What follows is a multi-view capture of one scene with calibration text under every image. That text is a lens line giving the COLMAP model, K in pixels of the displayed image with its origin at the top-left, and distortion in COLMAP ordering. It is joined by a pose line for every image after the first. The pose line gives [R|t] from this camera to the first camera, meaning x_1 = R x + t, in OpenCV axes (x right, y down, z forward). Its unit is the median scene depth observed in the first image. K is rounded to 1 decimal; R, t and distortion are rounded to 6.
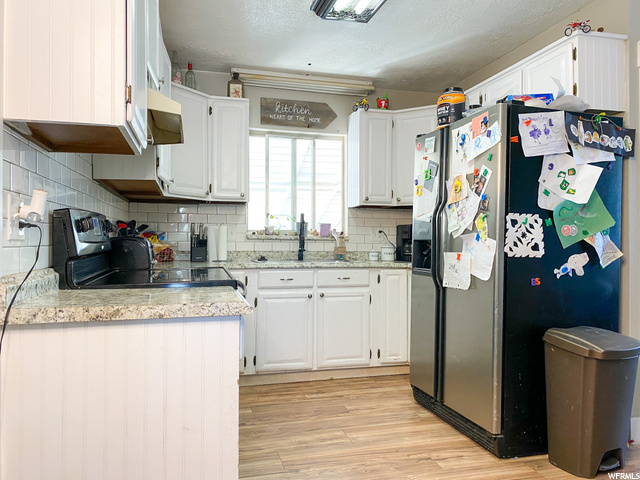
lens RADIAL K [[509.2, 0, 293.5], [0, 509.2, 249.2], [0, 0, 1]] dist [0.038139, -0.038876]
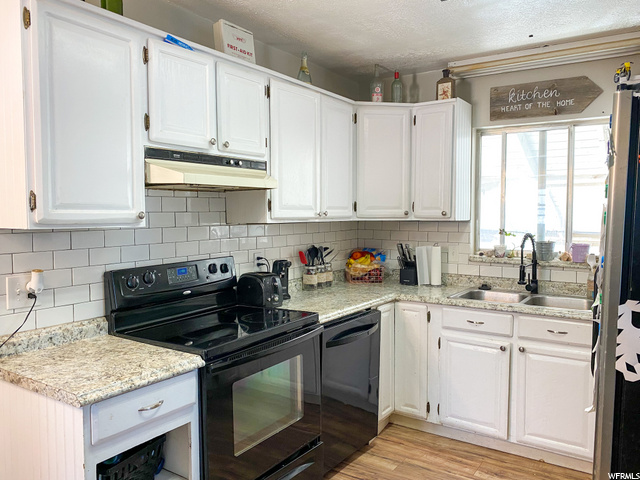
lens RADIAL K [[509.2, 0, 319.3], [0, 509.2, 239.6], [0, 0, 1]] dist [0.038139, -0.038876]
pose [[0.651799, 0.039304, -0.757373, 0.405855], [0.004210, 0.998453, 0.055438, -0.108776], [0.758380, -0.039323, 0.650625, 0.270543]]
